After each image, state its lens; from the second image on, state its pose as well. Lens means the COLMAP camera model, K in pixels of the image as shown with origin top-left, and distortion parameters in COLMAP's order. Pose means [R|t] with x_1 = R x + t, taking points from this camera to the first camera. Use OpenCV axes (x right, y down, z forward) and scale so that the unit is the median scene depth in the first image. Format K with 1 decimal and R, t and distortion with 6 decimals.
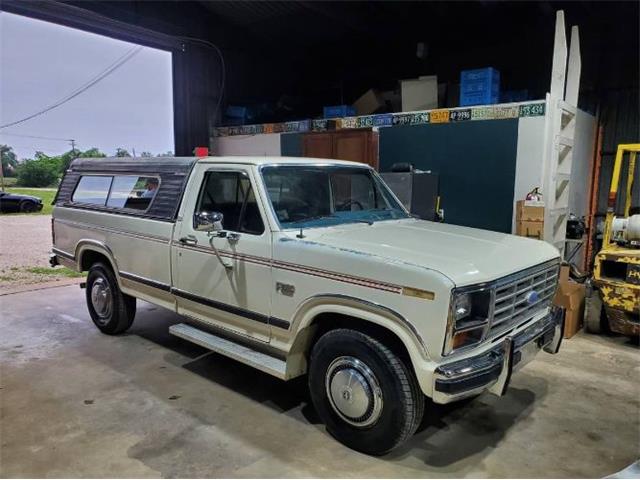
lens RADIAL K [[496.8, 0, 323.0], [0, 496.8, 243.0], [0, 0, 1]] dist [0.006796, -0.001136]
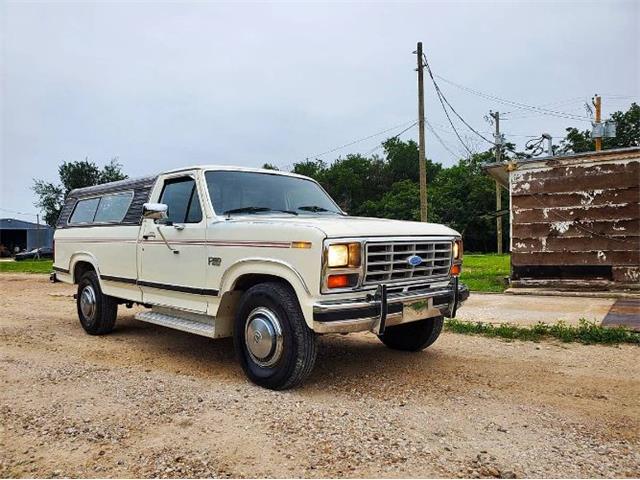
lens RADIAL K [[502.4, 0, 320.0], [0, 502.4, 240.0], [0, 0, 1]] dist [0.004664, 0.015672]
pose [[0.997894, -0.027848, -0.058586, 0.230210], [0.019966, 0.991174, -0.131054, 0.187249], [0.061718, 0.129608, 0.989643, -0.188960]]
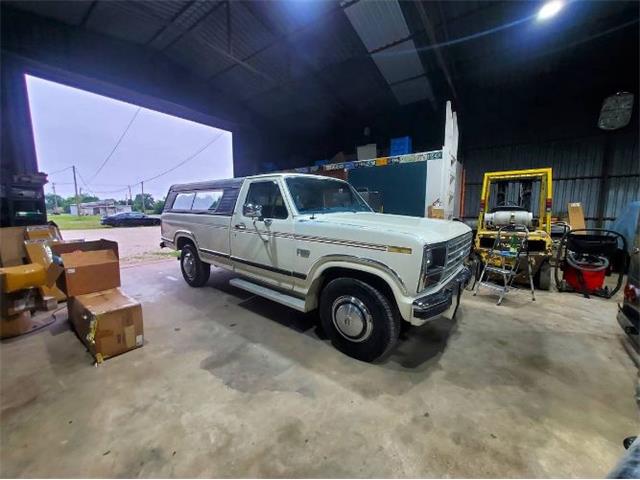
lens RADIAL K [[250.2, 0, 319.5], [0, 250.2, 236.9], [0, 0, 1]] dist [0.000295, -0.000009]
pose [[0.999341, -0.017935, 0.031554, -0.045475], [0.018424, 0.999714, -0.015275, 0.051400], [-0.031271, 0.015846, 0.999385, 0.203273]]
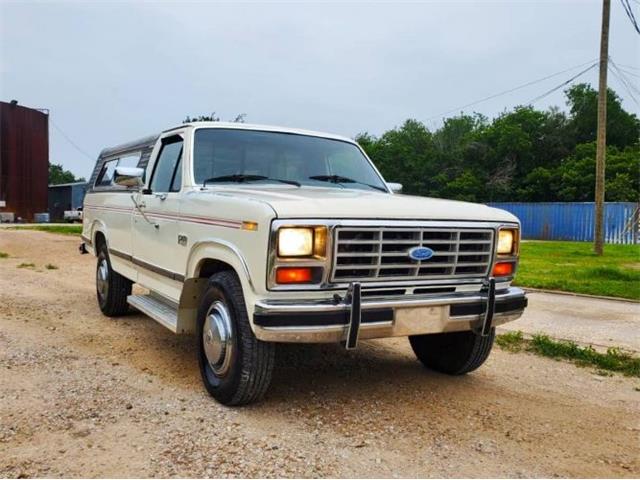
lens RADIAL K [[617.8, 0, 320.0], [0, 617.8, 240.0], [0, 0, 1]] dist [0.013179, -0.007693]
pose [[0.950587, 0.026254, -0.309348, 0.512902], [-0.054757, 0.994975, -0.083818, 0.163204], [0.305593, 0.096615, 0.947248, -0.078448]]
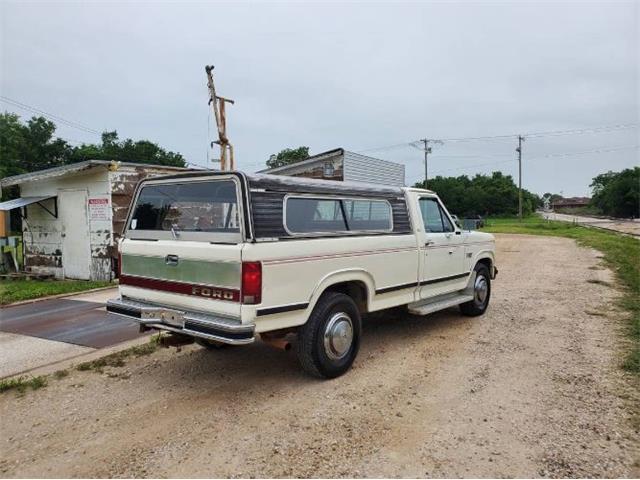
lens RADIAL K [[495.8, 0, 320.0], [0, 495.8, 240.0], [0, 0, 1]] dist [0.058947, -0.002550]
pose [[-0.035924, -0.067311, 0.997085, -1.907742], [0.132010, 0.988666, 0.071499, -0.182332], [-0.990597, 0.134194, -0.026631, 1.506064]]
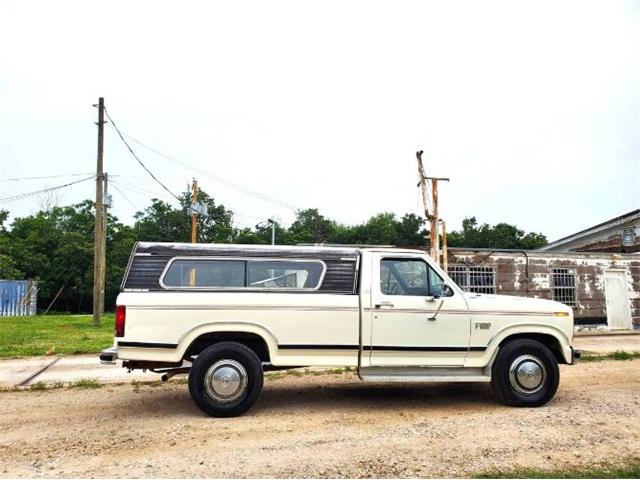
lens RADIAL K [[496.8, 0, 323.0], [0, 496.8, 243.0], [0, 0, 1]] dist [0.006796, -0.001136]
pose [[0.659317, 0.068564, 0.748732, -1.574368], [0.102635, 0.978304, -0.179964, 0.059167], [-0.744827, 0.195499, 0.637976, 0.241511]]
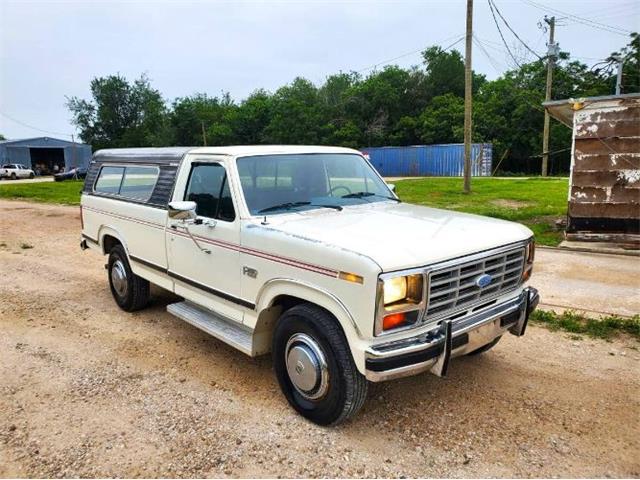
lens RADIAL K [[502.4, 0, 320.0], [0, 502.4, 240.0], [0, 0, 1]] dist [0.004664, 0.015672]
pose [[0.991835, -0.009300, -0.127188, 0.192007], [0.014298, 0.999159, 0.038438, -0.015552], [0.126724, -0.039943, 0.991134, -0.049080]]
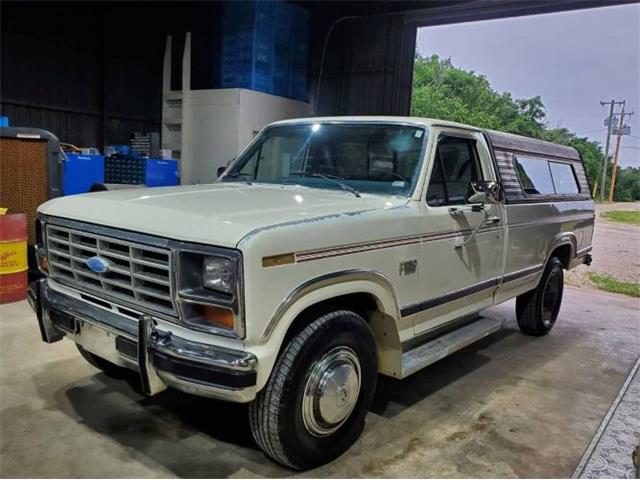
lens RADIAL K [[554.0, 0, 320.0], [0, 554.0, 240.0], [0, 0, 1]] dist [0.005610, 0.002180]
pose [[0.040259, 0.112697, -0.992813, 1.106020], [-0.182073, 0.977811, 0.103611, -0.066408], [0.982461, 0.176593, 0.059885, 1.115909]]
